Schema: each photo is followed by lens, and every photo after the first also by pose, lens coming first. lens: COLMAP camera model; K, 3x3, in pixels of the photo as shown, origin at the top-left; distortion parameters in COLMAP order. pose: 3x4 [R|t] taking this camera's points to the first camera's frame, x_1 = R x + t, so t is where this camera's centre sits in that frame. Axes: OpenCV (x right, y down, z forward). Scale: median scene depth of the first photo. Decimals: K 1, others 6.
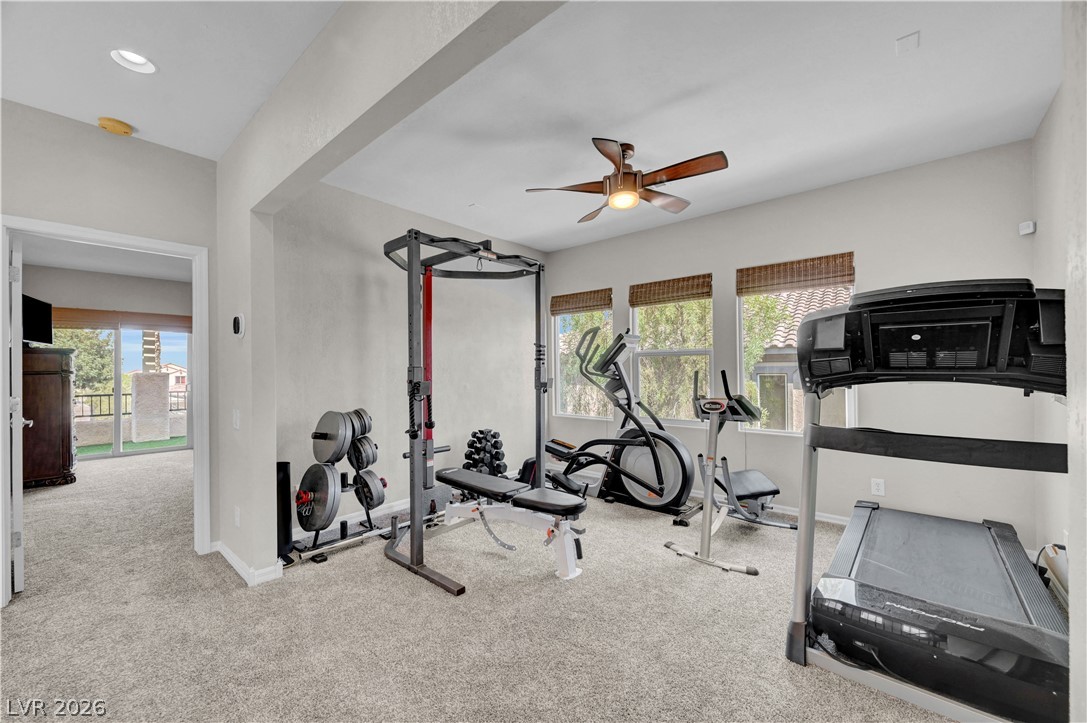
lens RADIAL K [[428.2, 0, 544.9], [0, 428.2, 365.9], [0, 0, 1]] dist [0.000076, -0.000126]
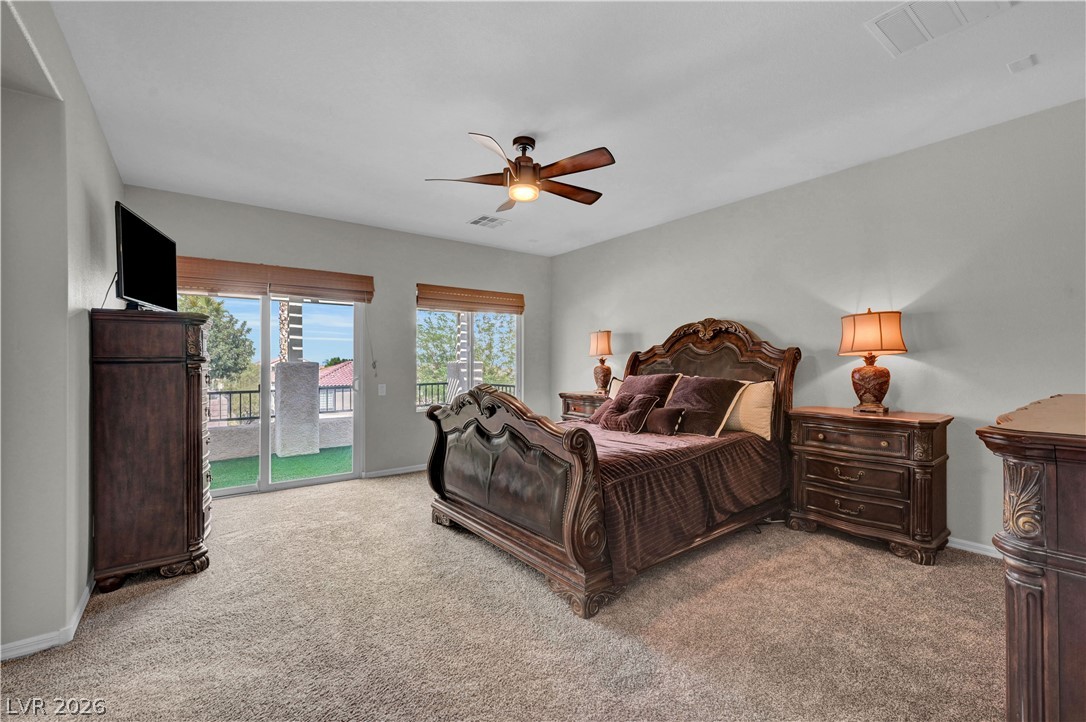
lens RADIAL K [[447.6, 0, 539.7], [0, 447.6, 362.9], [0, 0, 1]] dist [0.001463, 0.000213]
pose [[0.978956, 0.009037, -0.203872, -0.563414], [-0.007236, 0.999928, 0.009576, 0.010445], [0.203943, -0.007899, 0.978951, 0.523427]]
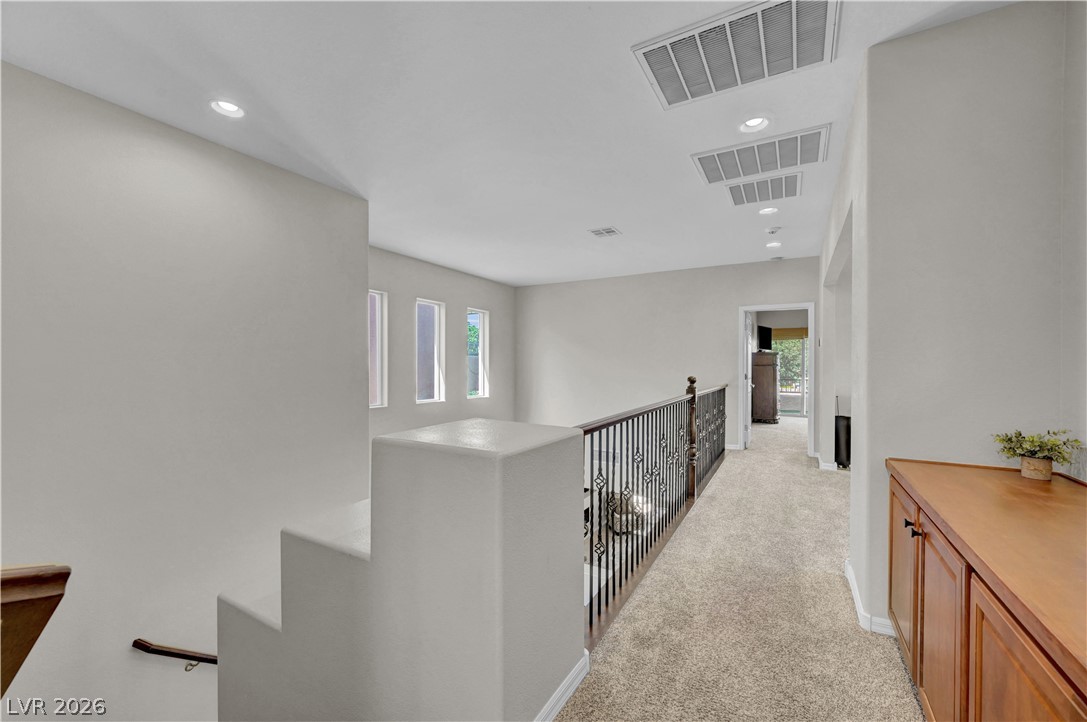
lens RADIAL K [[428.2, 0, 544.9], [0, 428.2, 365.4], [0, 0, 1]] dist [0.000076, -0.000126]
pose [[0.186982, 0.011901, -0.982291, 0.516199], [-0.001446, 0.999929, 0.011839, -0.004380], [0.982362, -0.000794, 0.186986, -0.327906]]
